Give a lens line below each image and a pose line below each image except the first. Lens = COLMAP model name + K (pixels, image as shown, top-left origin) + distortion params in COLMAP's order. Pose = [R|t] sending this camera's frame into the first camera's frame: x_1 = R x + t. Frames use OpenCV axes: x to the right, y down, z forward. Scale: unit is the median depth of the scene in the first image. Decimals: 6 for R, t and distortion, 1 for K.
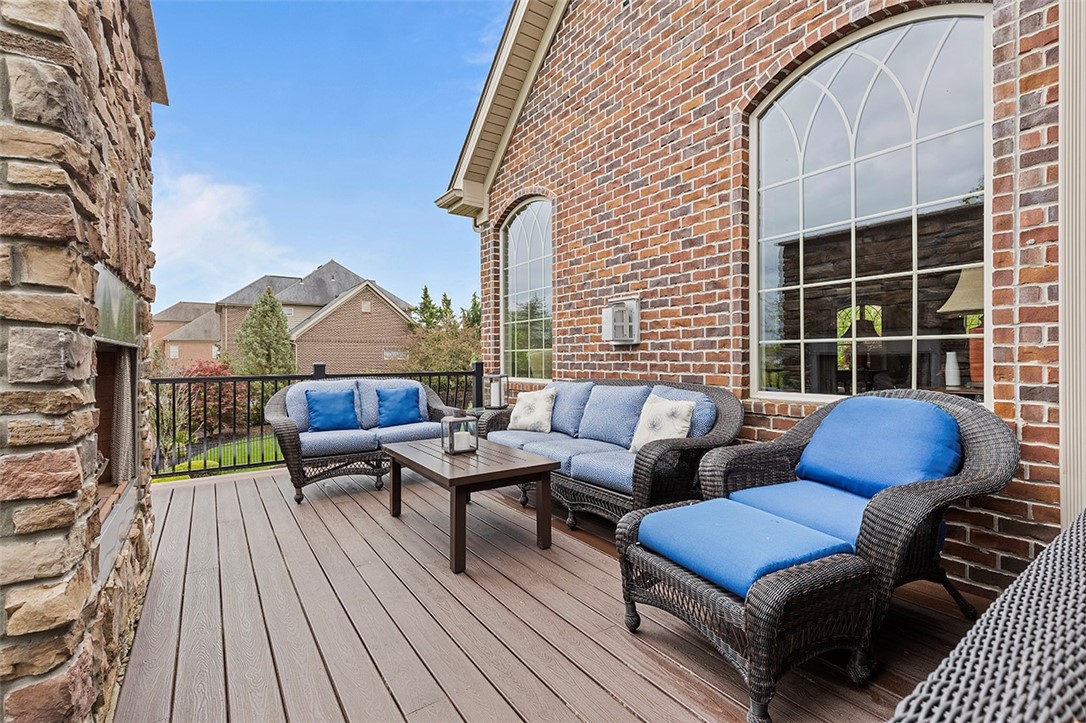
lens RADIAL K [[505.8, 0, 547.7], [0, 505.8, 357.4], [0, 0, 1]] dist [0.014895, 0.000015]
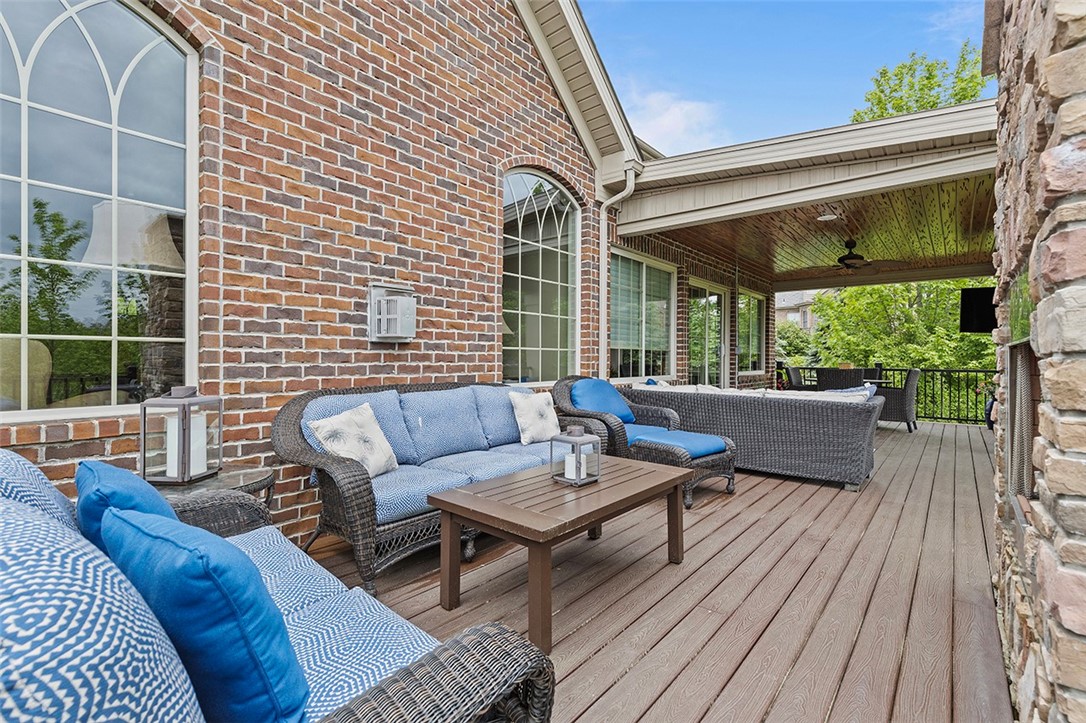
lens RADIAL K [[505.8, 0, 545.5], [0, 505.8, 363.8], [0, 0, 1]] dist [0.014895, 0.000015]
pose [[-0.292343, -0.002831, 0.956309, -0.762357], [-0.000780, 0.999996, 0.002722, 0.007395], [-0.956313, 0.000050, -0.292344, 1.084664]]
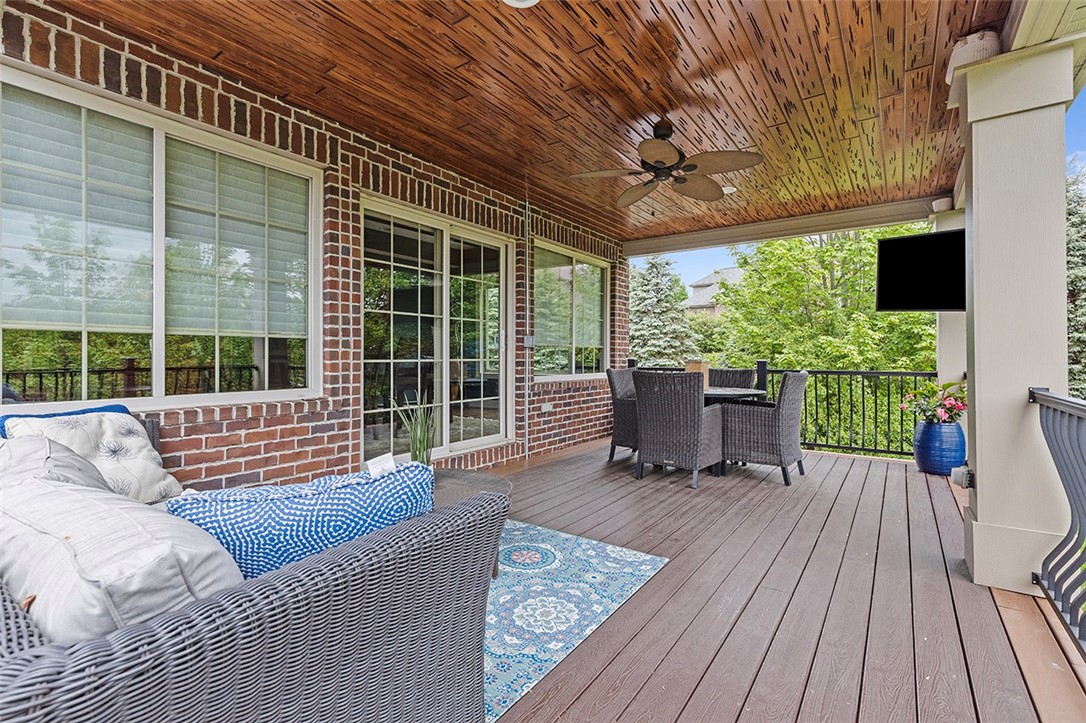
lens RADIAL K [[505.8, 0, 545.5], [0, 505.8, 358.3], [0, 0, 1]] dist [0.014895, 0.000015]
pose [[-0.361315, 0.007202, 0.932416, -0.580048], [0.004199, 0.999973, -0.006096, 0.007246], [-0.932434, 0.001713, -0.361335, 0.788303]]
